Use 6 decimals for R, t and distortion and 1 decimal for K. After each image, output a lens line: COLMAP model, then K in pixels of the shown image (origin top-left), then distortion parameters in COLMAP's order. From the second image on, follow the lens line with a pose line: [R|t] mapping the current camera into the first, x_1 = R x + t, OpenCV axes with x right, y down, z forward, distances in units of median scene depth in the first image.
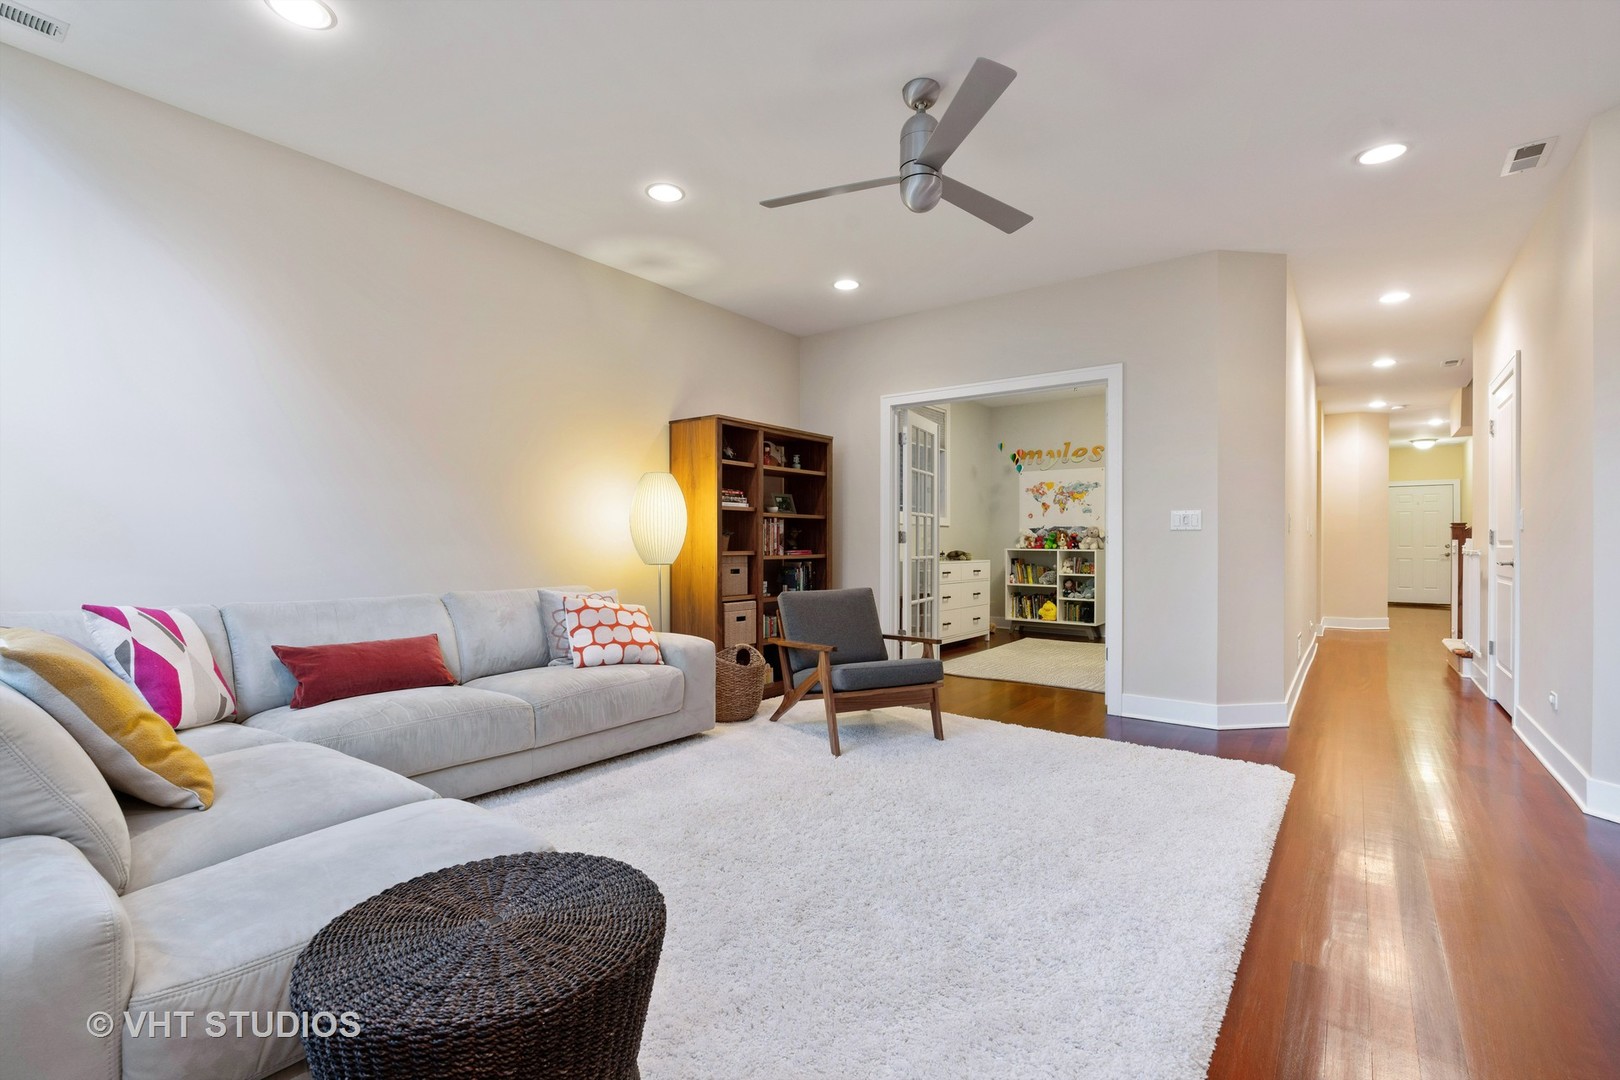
lens RADIAL K [[735.3, 0, 810.0], [0, 735.3, 540.0], [0, 0, 1]] dist [-0.001844, -0.000095]
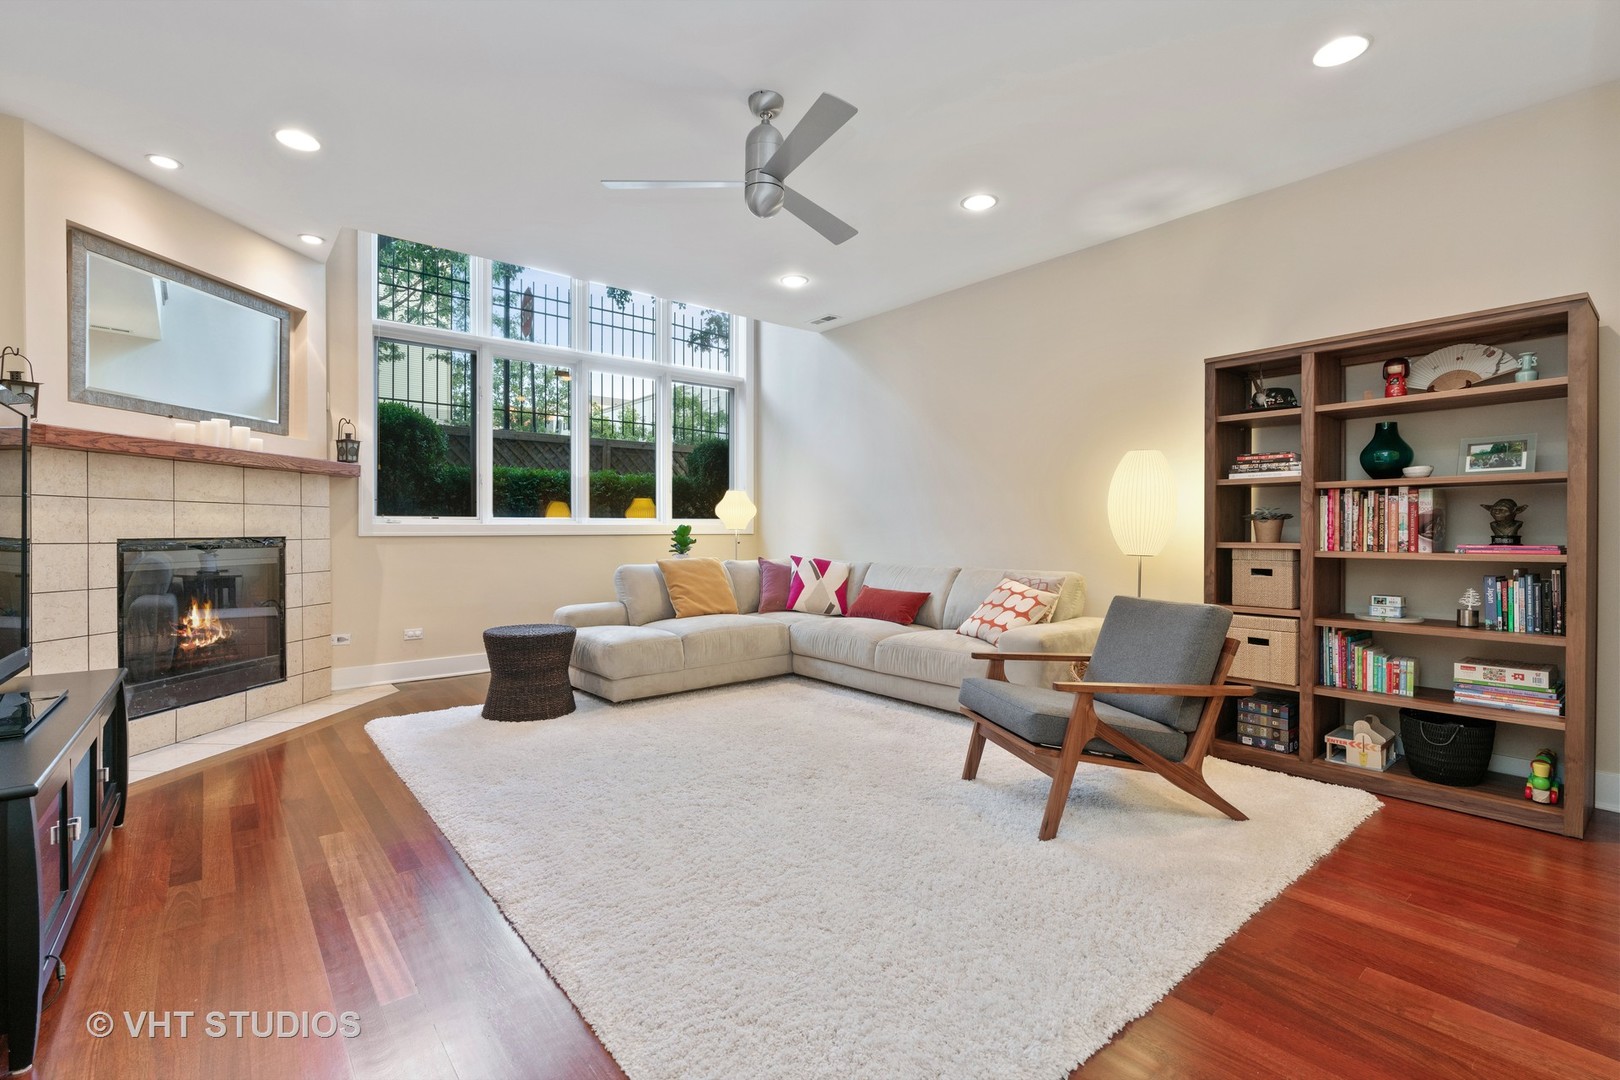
lens RADIAL K [[735.3, 0, 810.0], [0, 735.3, 540.0], [0, 0, 1]] dist [-0.001844, -0.000095]
pose [[-0.238017, 0.000944, -0.971261, 0.966194], [-0.009830, 0.999946, 0.003381, 0.021365], [0.971211, 0.010352, -0.237995, 1.099695]]
